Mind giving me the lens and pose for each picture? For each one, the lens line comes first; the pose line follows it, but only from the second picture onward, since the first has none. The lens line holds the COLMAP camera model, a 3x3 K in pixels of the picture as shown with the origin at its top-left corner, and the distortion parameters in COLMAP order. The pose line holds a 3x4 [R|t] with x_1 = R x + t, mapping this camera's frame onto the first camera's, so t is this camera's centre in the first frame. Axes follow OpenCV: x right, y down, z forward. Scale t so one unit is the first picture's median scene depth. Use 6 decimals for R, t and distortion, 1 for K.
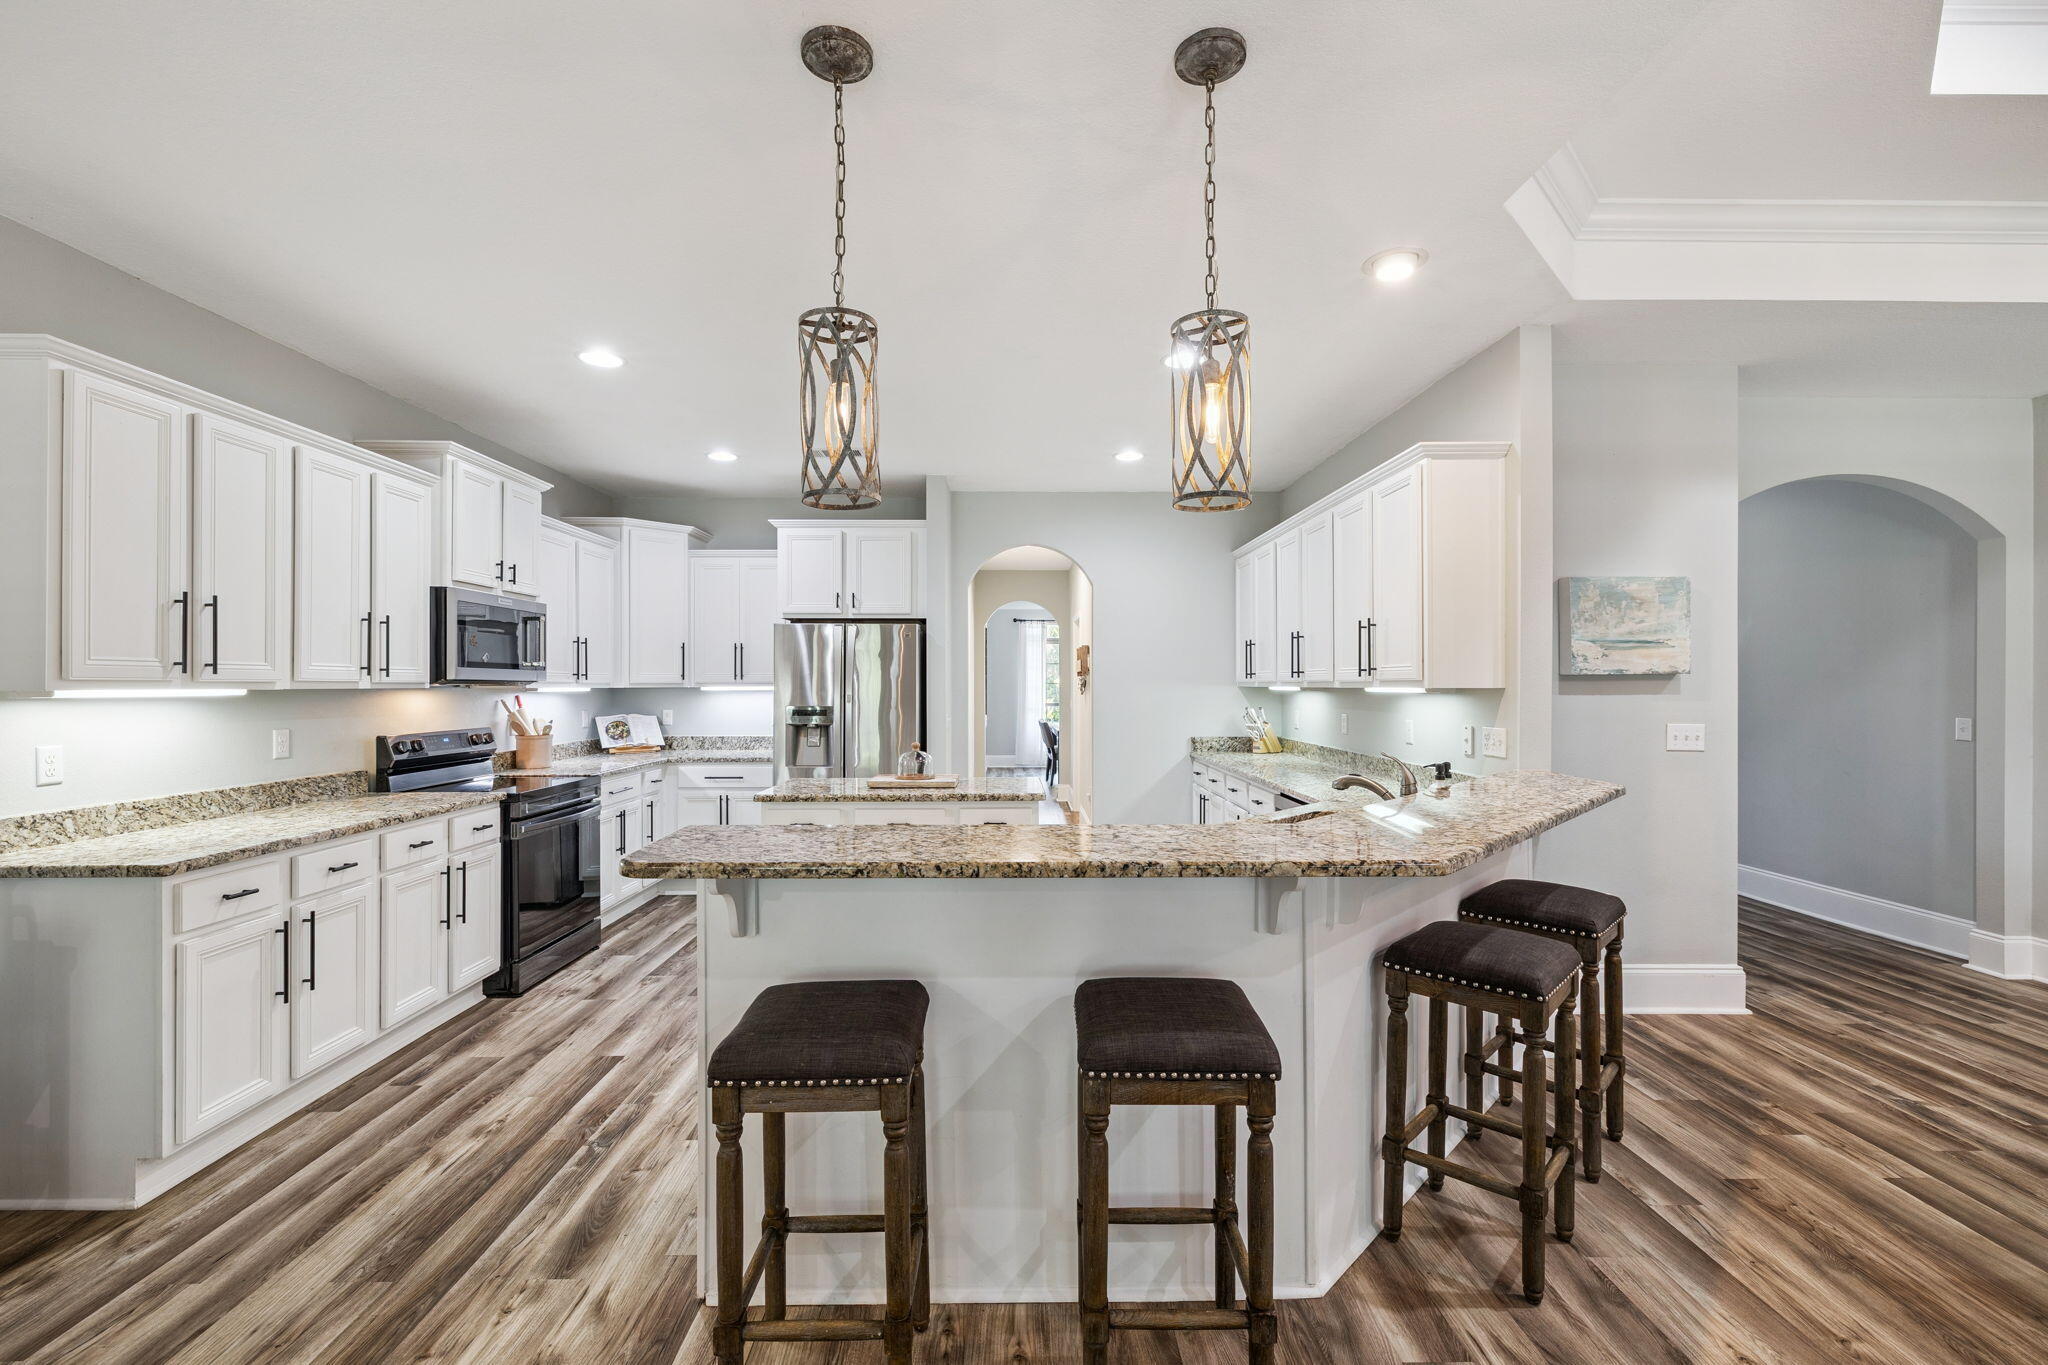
lens RADIAL K [[863.0, 0, 1021.7], [0, 863.0, 681.0], [0, 0, 1]] dist [0.002512, -0.000657]
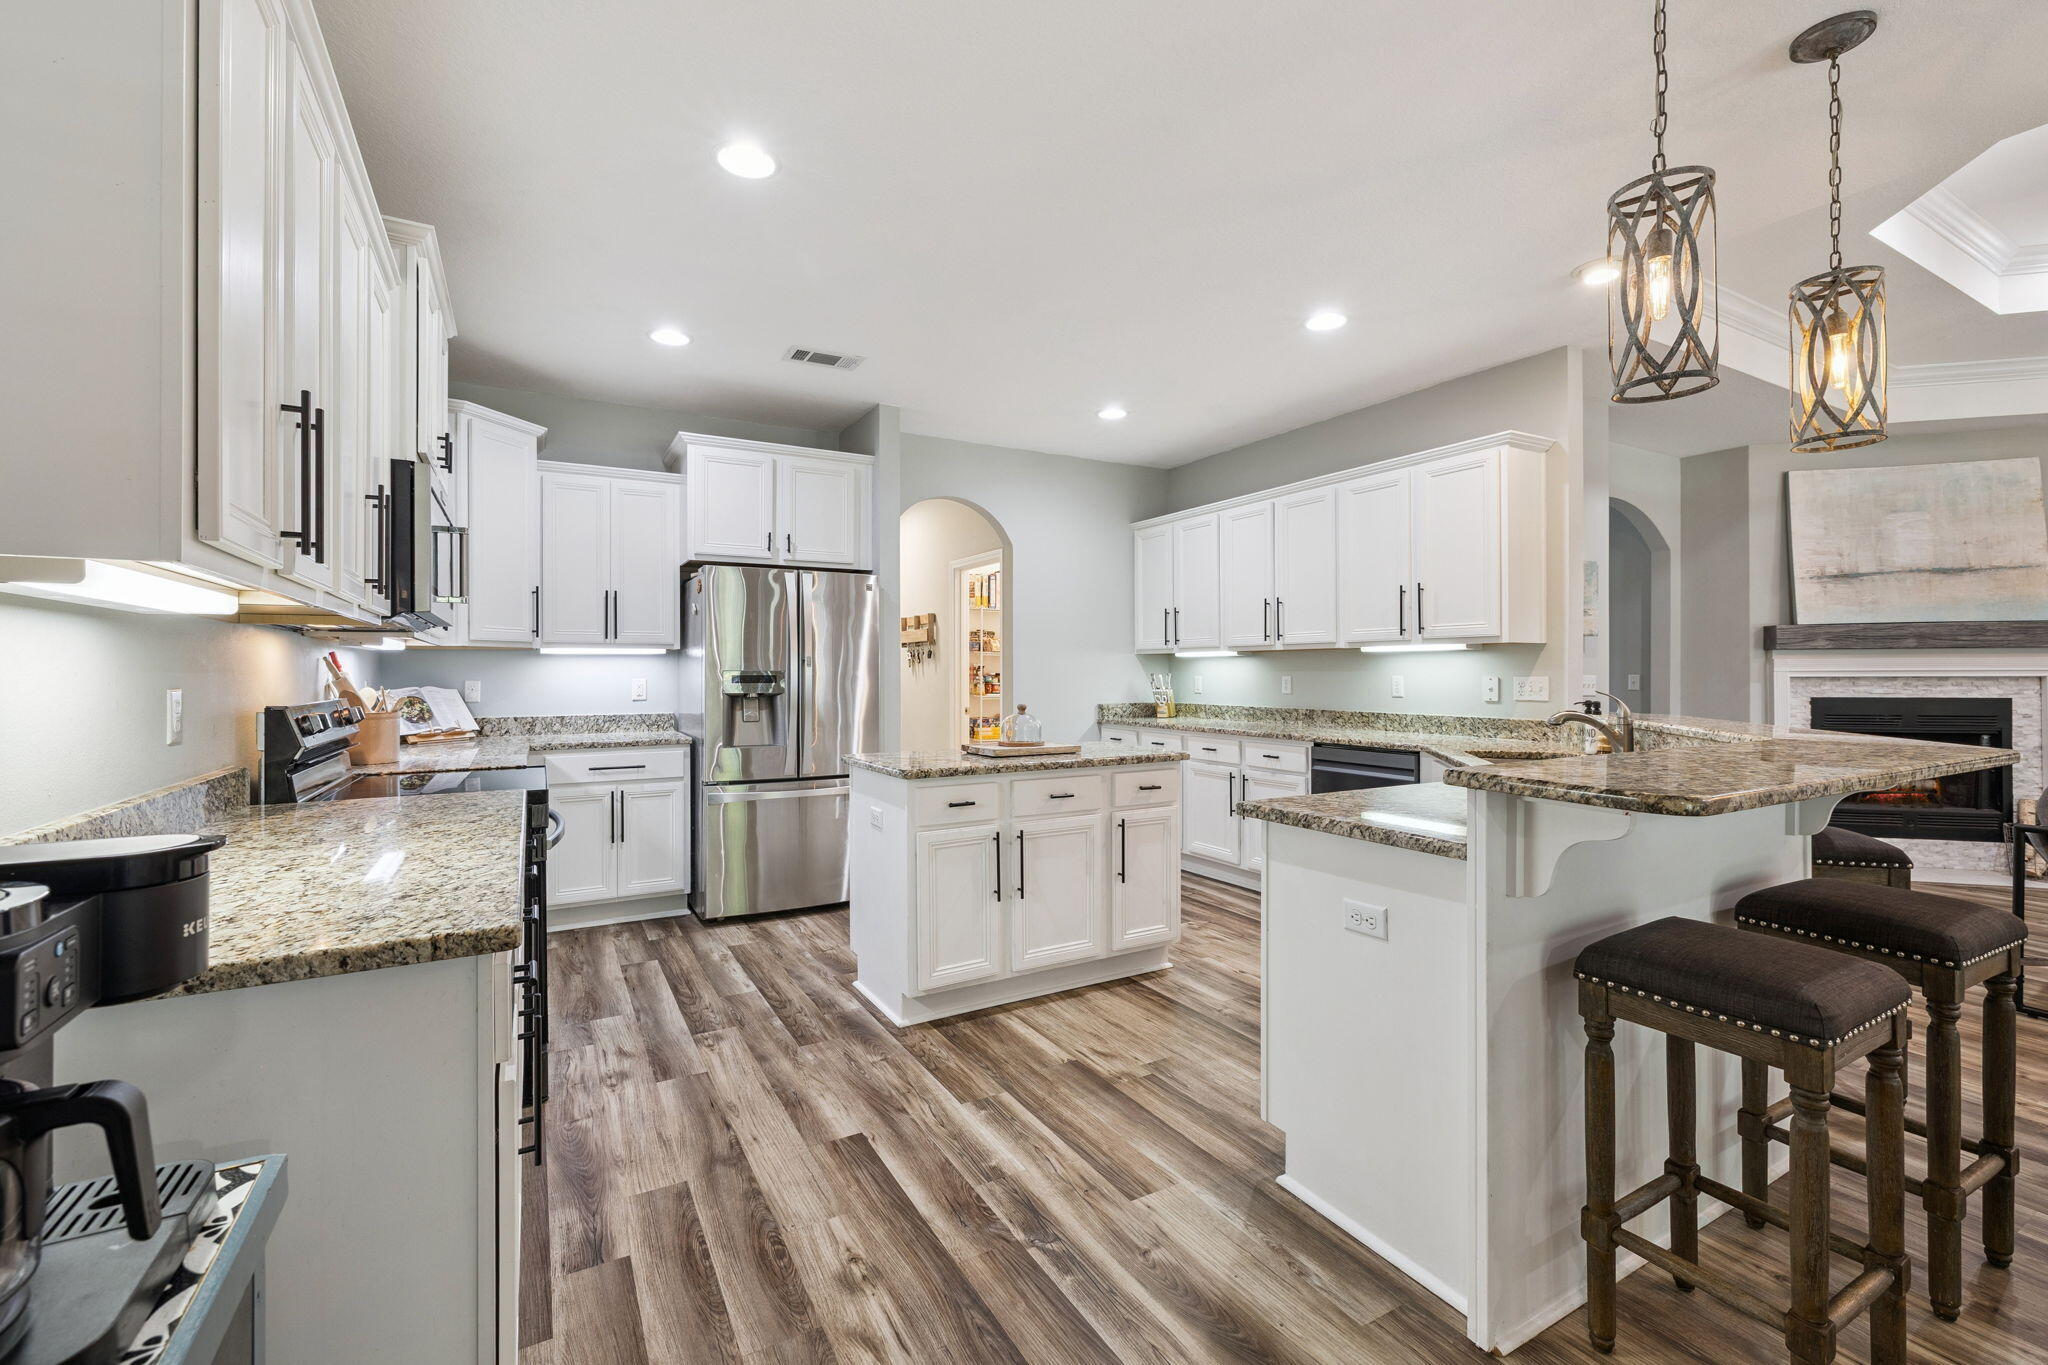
lens RADIAL K [[863.0, 0, 1014.4], [0, 863.0, 672.7], [0, 0, 1]] dist [0.002512, -0.000657]
pose [[0.879035, -0.001672, 0.476754, -0.578170], [0.000596, 0.999997, 0.002408, 0.040101], [-0.476756, -0.001832, 0.879034, 0.255306]]
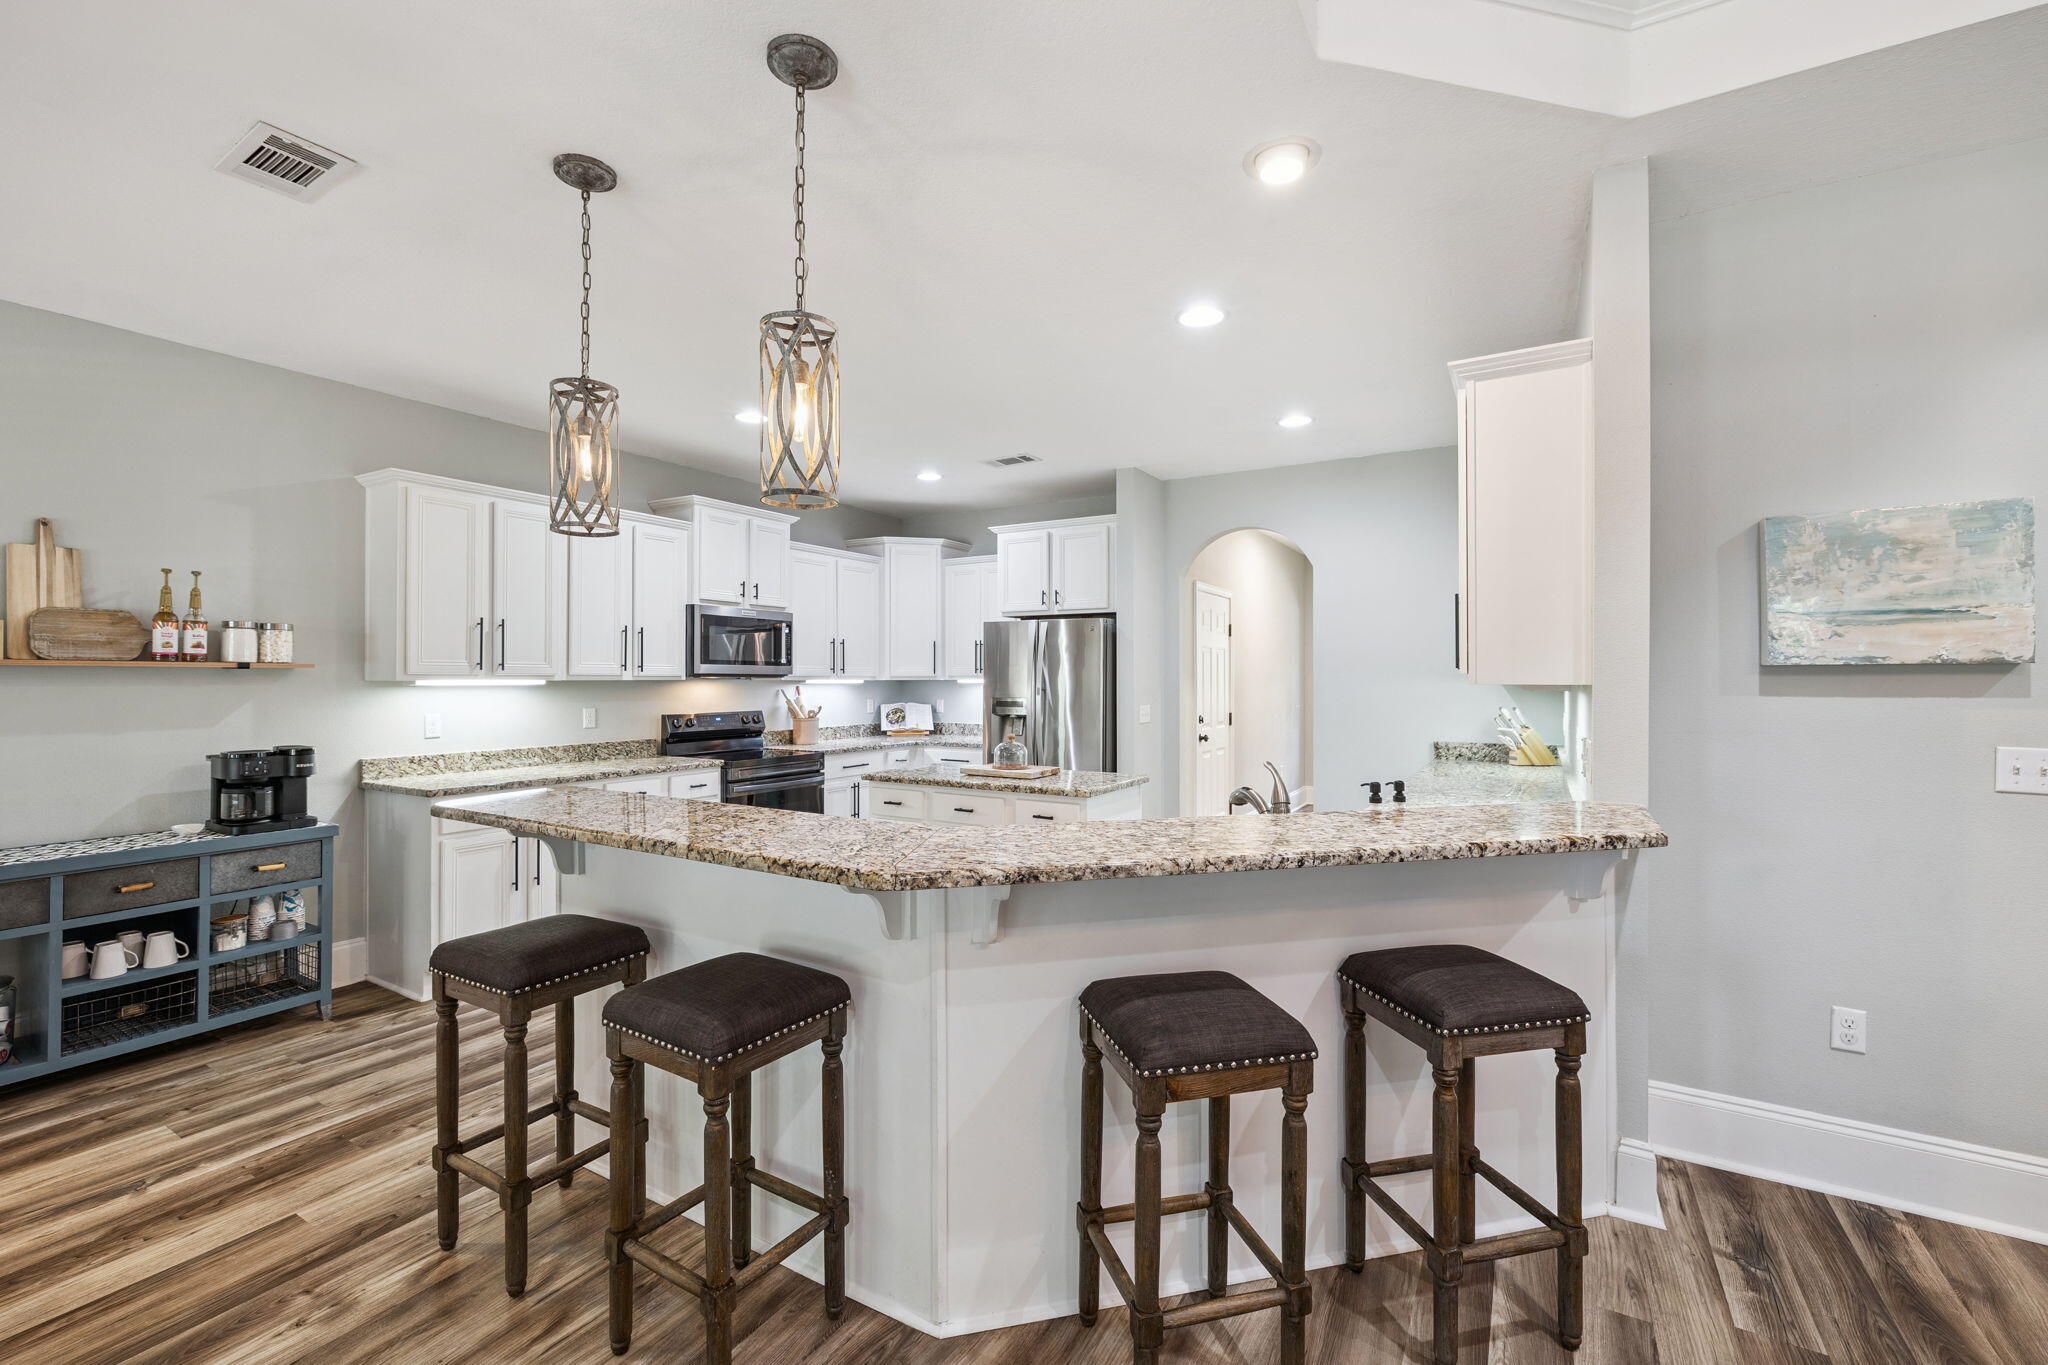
lens RADIAL K [[863.0, 0, 1019.7], [0, 863.0, 672.3], [0, 0, 1]] dist [0.002512, -0.000657]
pose [[0.850250, -0.001350, -0.526377, 0.460656], [0.000279, 0.999998, -0.002114, -0.000848], [0.526378, 0.001650, 0.850249, 0.128274]]
